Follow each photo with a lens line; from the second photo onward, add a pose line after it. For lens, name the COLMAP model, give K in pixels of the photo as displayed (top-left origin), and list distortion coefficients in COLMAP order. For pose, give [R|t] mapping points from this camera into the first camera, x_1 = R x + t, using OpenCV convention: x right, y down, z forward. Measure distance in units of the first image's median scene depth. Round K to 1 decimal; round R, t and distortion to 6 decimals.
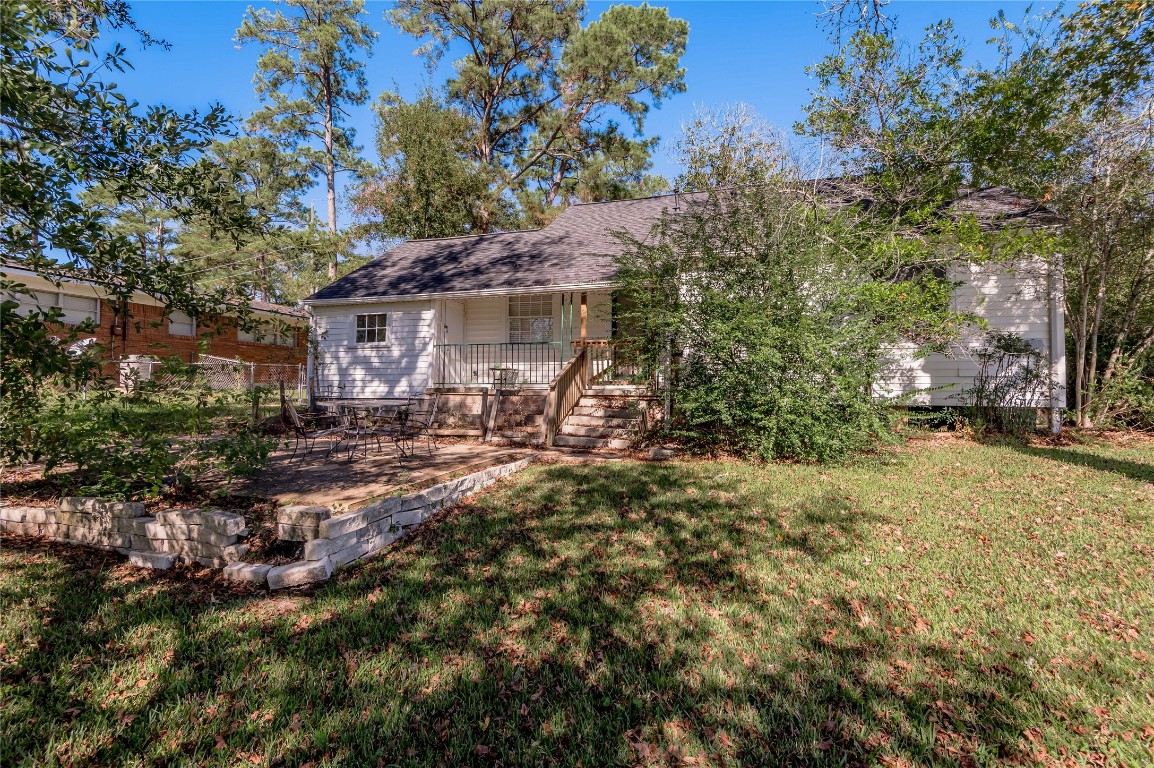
lens RADIAL K [[541.0, 0, 573.8], [0, 541.0, 399.1], [0, 0, 1]] dist [0.048649, -0.029535]
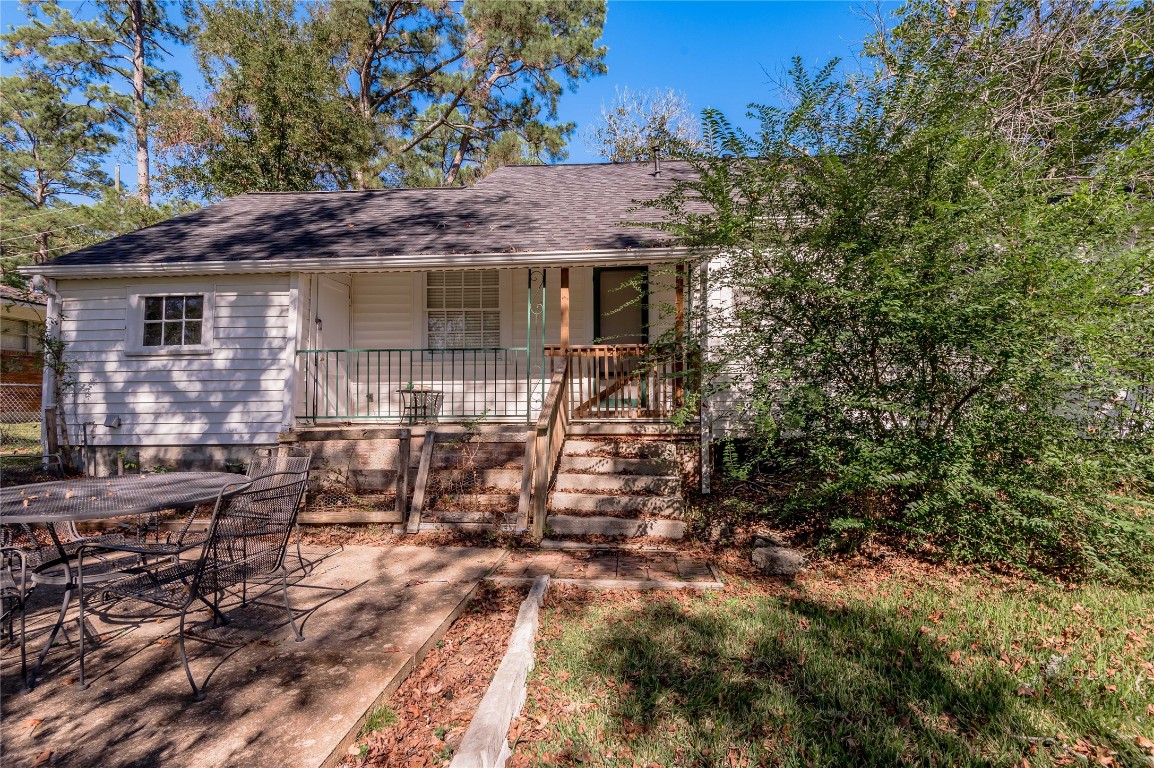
lens RADIAL K [[541.8, 0, 593.6], [0, 541.8, 407.1], [0, 0, 1]] dist [0.015426, -0.009644]
pose [[0.968720, -0.012993, 0.247817, -0.088771], [0.016118, 0.999814, -0.010586, -0.026392], [-0.247634, 0.014249, 0.968749, 0.337220]]
